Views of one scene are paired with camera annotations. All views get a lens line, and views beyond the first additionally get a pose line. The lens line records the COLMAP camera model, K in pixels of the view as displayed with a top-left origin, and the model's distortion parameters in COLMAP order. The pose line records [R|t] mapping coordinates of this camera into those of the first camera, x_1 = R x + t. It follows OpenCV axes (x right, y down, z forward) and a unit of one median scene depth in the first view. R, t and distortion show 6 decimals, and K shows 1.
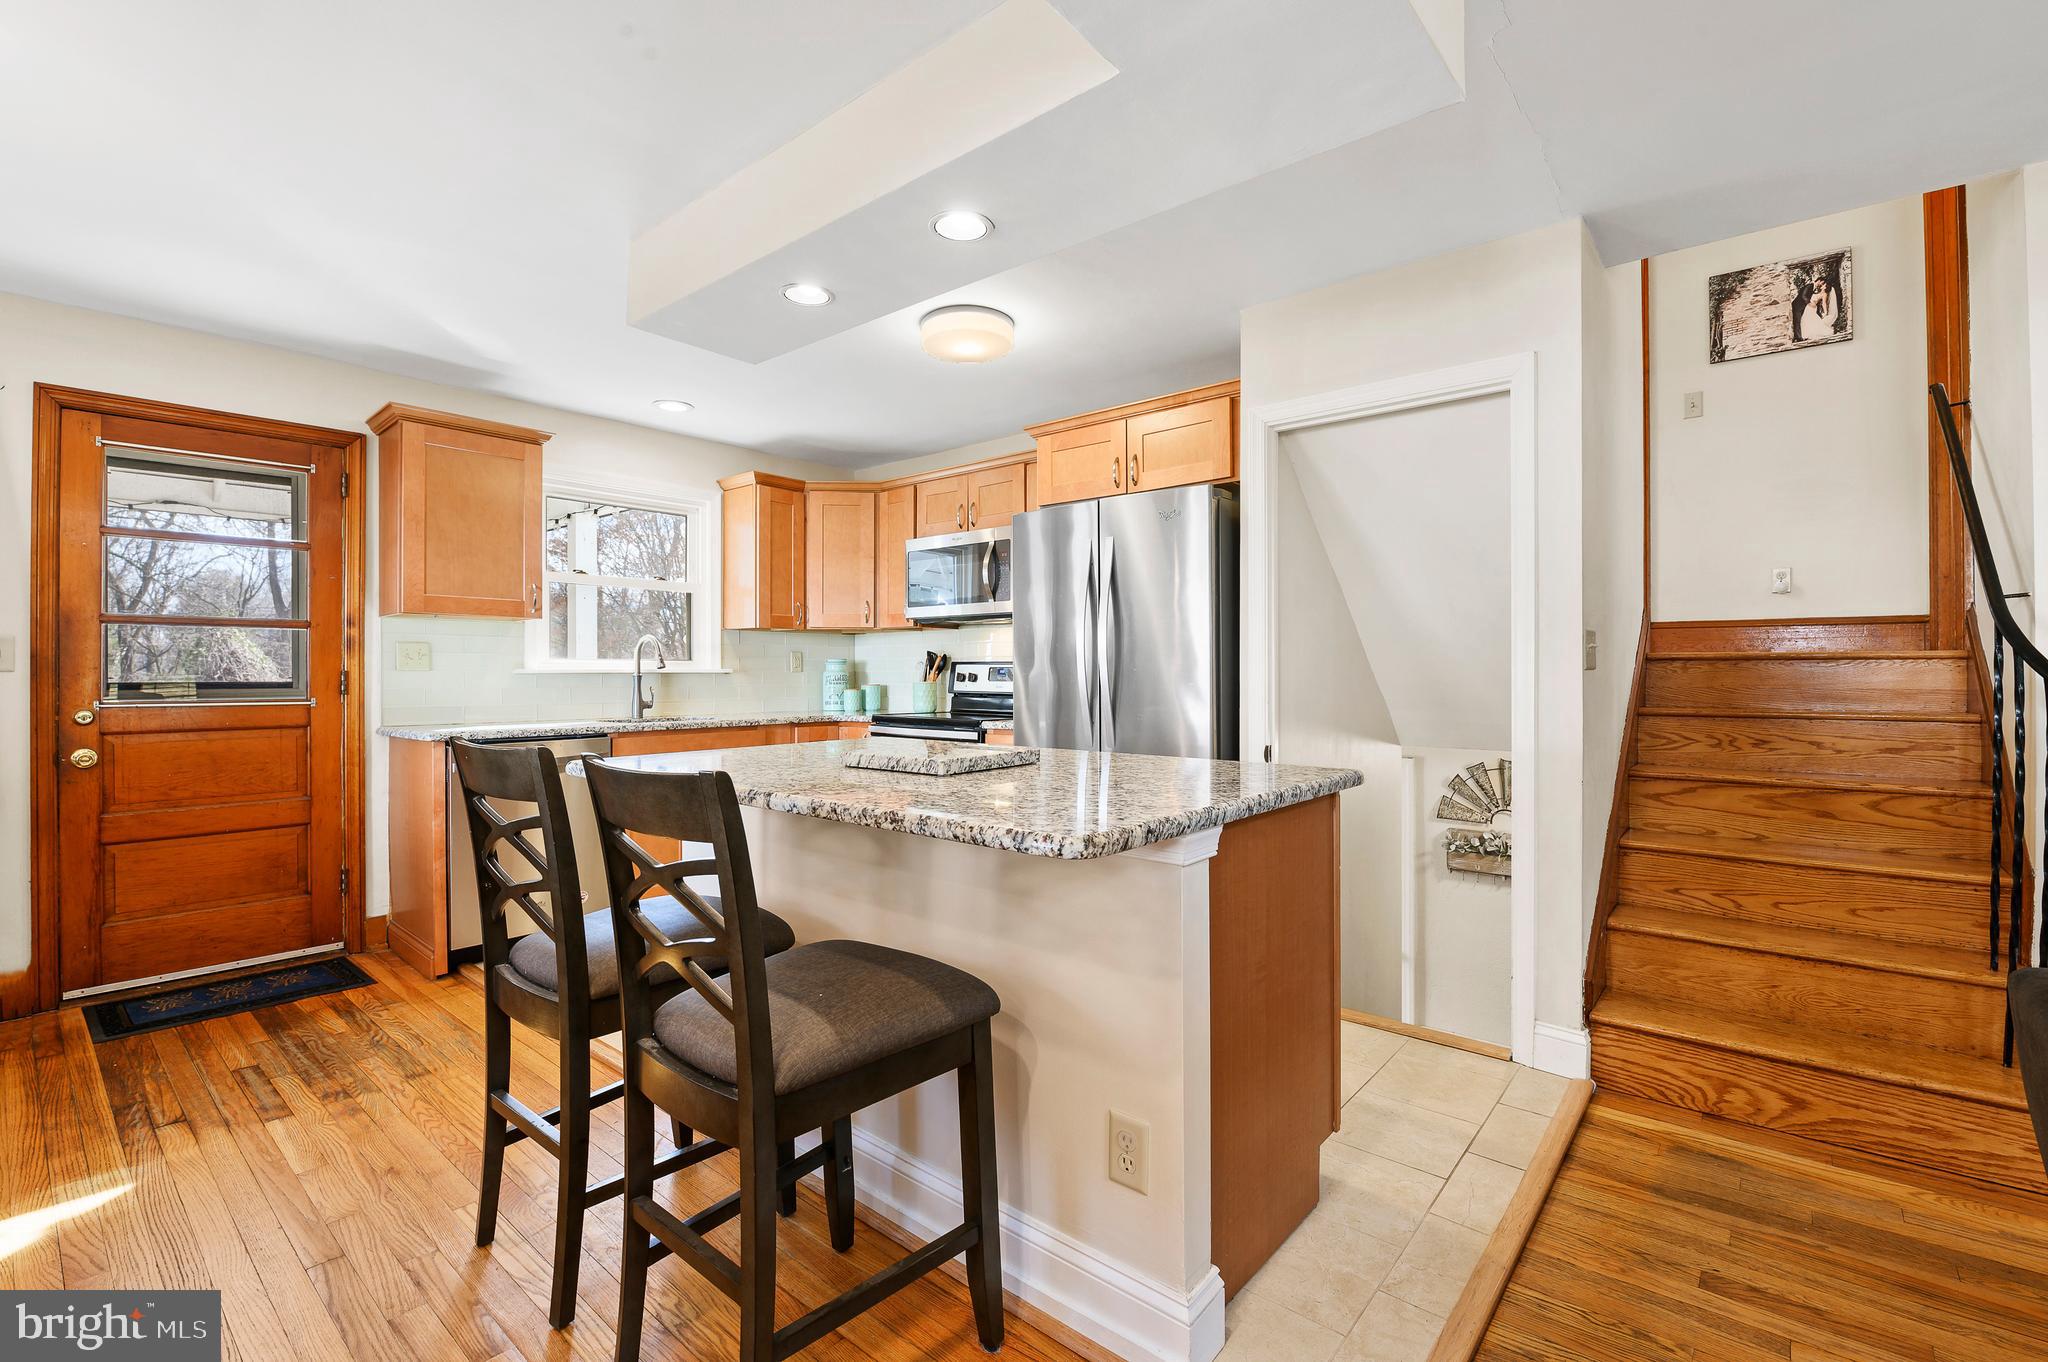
lens RADIAL K [[890.7, 0, 1024.3], [0, 890.7, 677.1], [0, 0, 1]] dist [-0.007107, -0.001974]
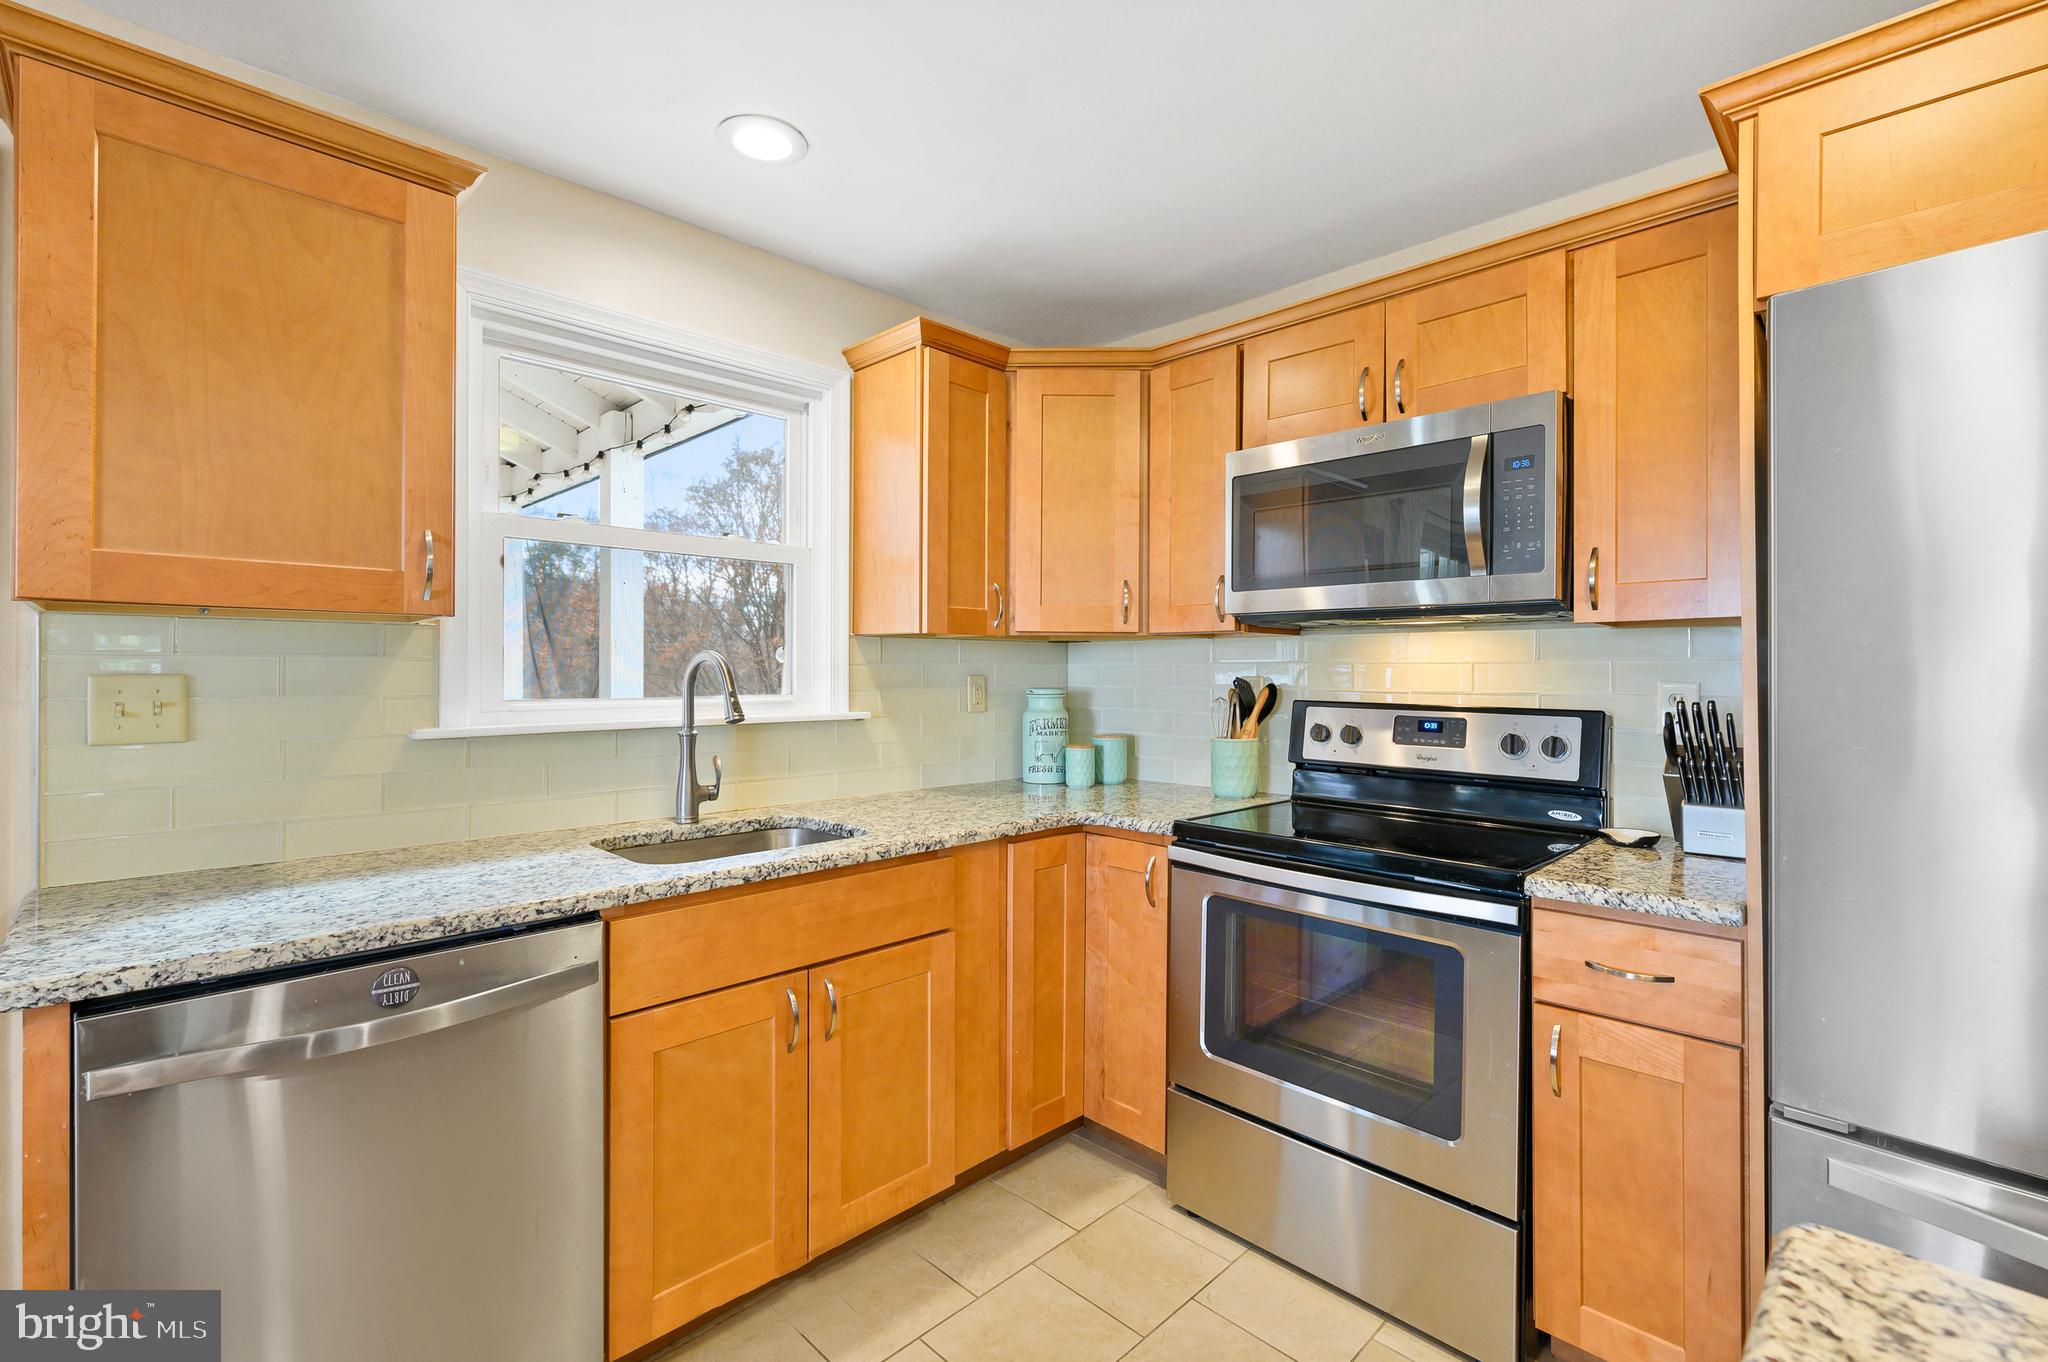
lens RADIAL K [[890.7, 0, 1024.0], [0, 890.7, 672.9], [0, 0, 1]] dist [-0.007107, -0.001974]
pose [[0.996374, 0.004848, -0.084938, -0.194373], [-0.004920, 0.999988, -0.000643, -0.031924], [0.084934, 0.001059, 0.996386, 0.489323]]
